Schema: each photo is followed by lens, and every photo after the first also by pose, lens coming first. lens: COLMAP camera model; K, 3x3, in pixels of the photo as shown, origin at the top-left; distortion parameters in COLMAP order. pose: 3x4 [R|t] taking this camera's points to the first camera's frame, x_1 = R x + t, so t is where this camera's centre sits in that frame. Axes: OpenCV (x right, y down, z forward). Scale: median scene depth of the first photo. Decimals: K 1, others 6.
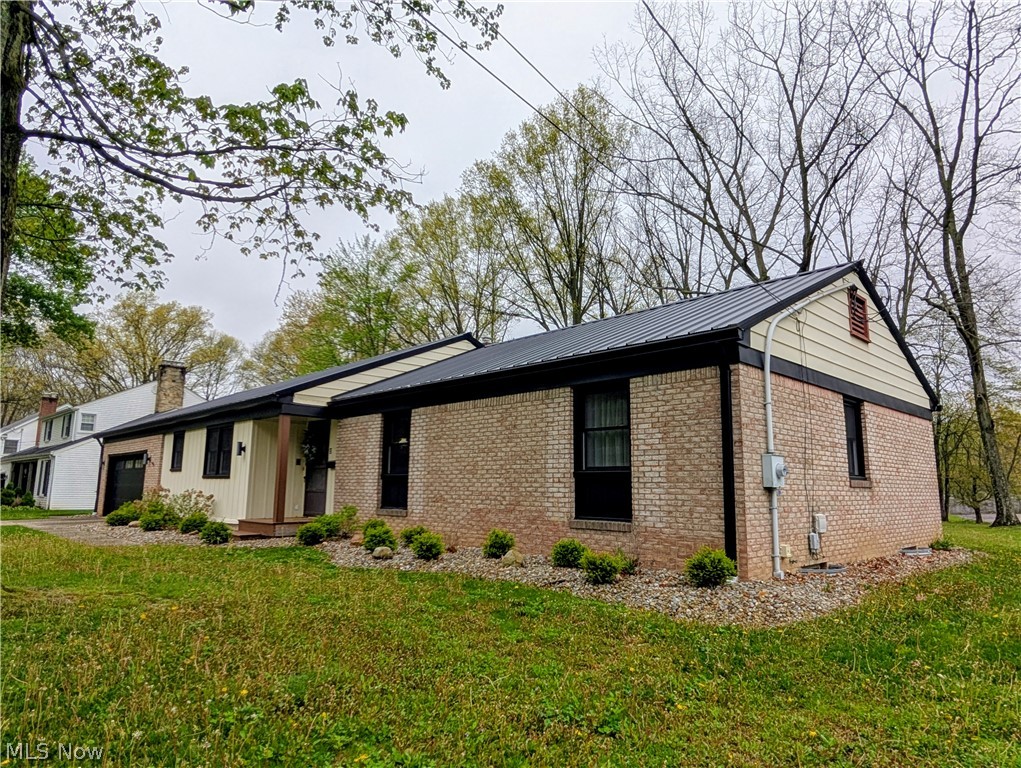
lens RADIAL K [[645.6, 0, 510.5], [0, 645.6, 384.0], [0, 0, 1]] dist [-0.004767, -0.000282]
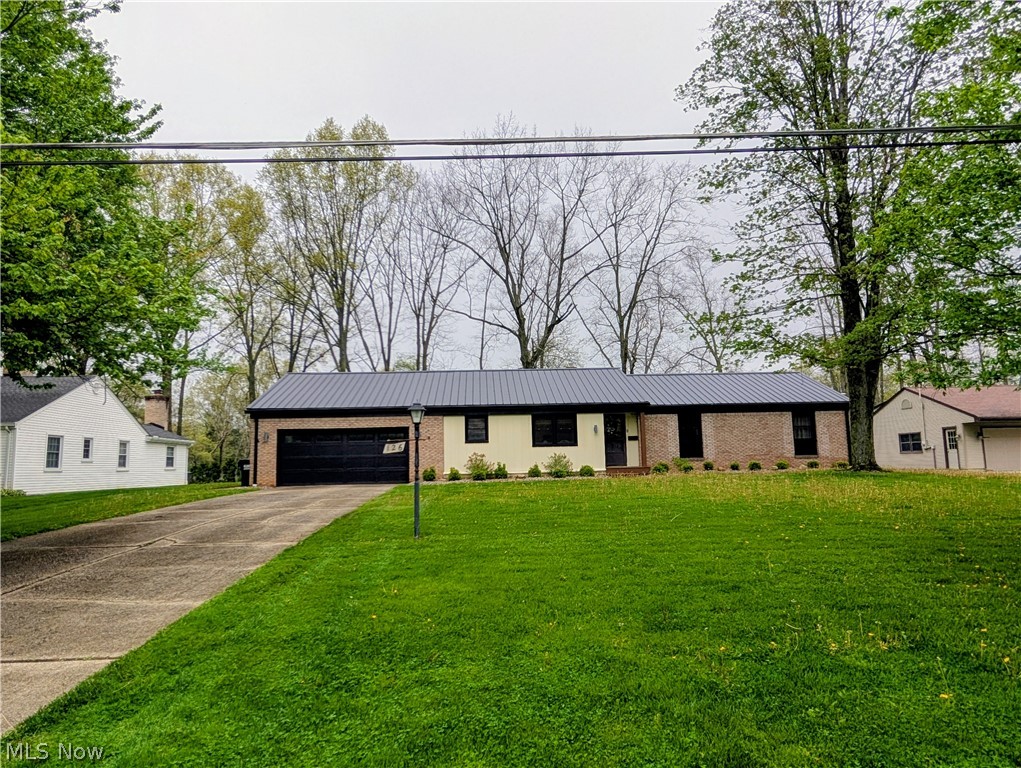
lens RADIAL K [[645.6, 0, 510.5], [0, 645.6, 384.0], [0, 0, 1]] dist [-0.004767, -0.000282]
pose [[0.650532, 0.065793, 0.756624, -2.266874], [-0.092150, 0.995718, -0.007355, 0.014678], [-0.753868, -0.064938, 0.653809, 0.038308]]
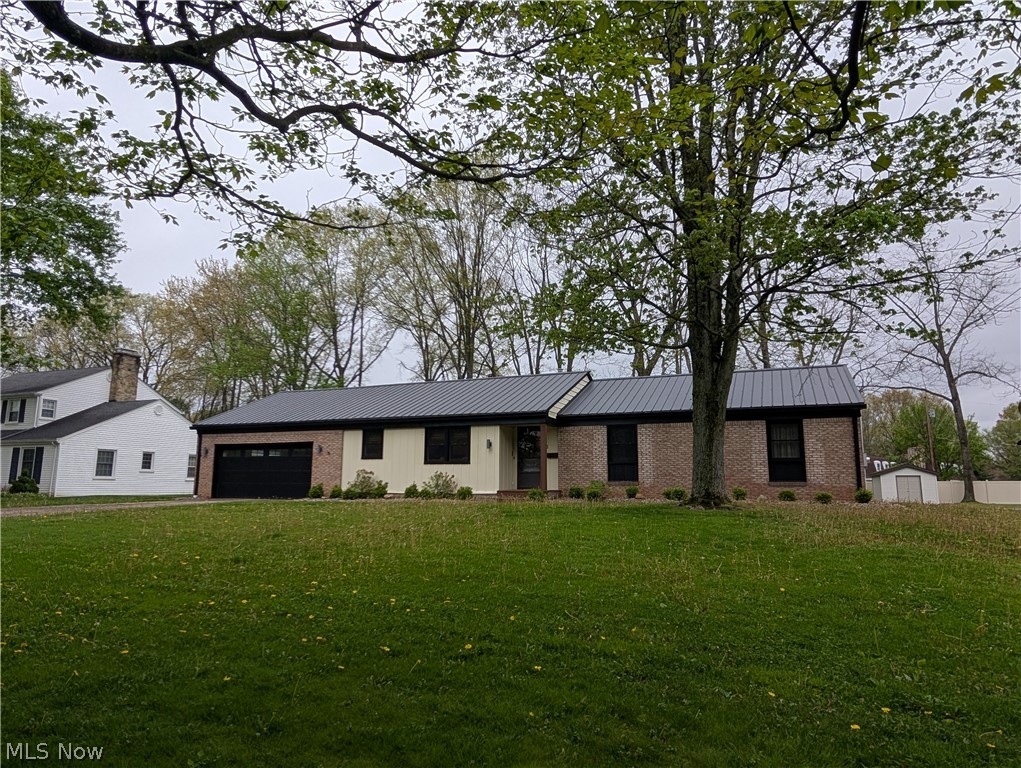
lens RADIAL K [[645.6, 0, 510.5], [0, 645.6, 384.0], [0, 0, 1]] dist [-0.004767, -0.000282]
pose [[0.915463, 0.055202, 0.398599, -1.160492], [-0.058988, 0.998255, -0.002772, -0.044862], [-0.398056, -0.020975, 0.917121, -0.463971]]
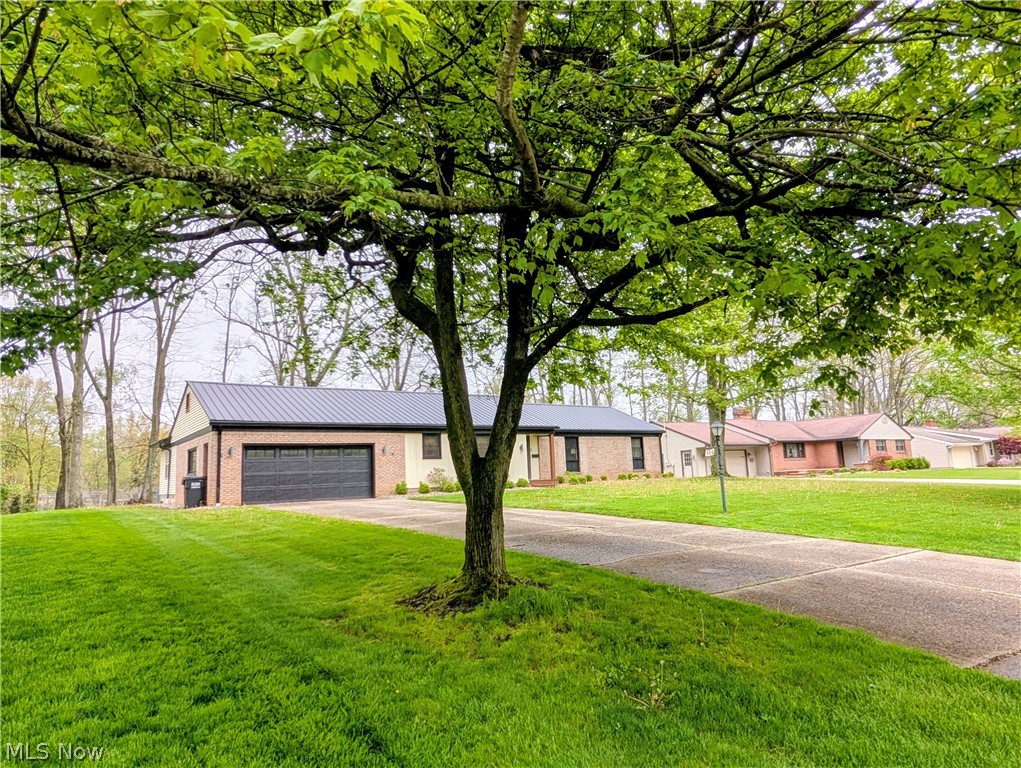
lens RADIAL K [[645.6, 0, 510.5], [0, 645.6, 384.0], [0, 0, 1]] dist [-0.004767, -0.000282]
pose [[0.145710, 0.122179, 0.981754, -2.959956], [-0.118555, 0.987350, -0.105280, 0.144322], [-0.982198, -0.101052, 0.158352, 0.860223]]
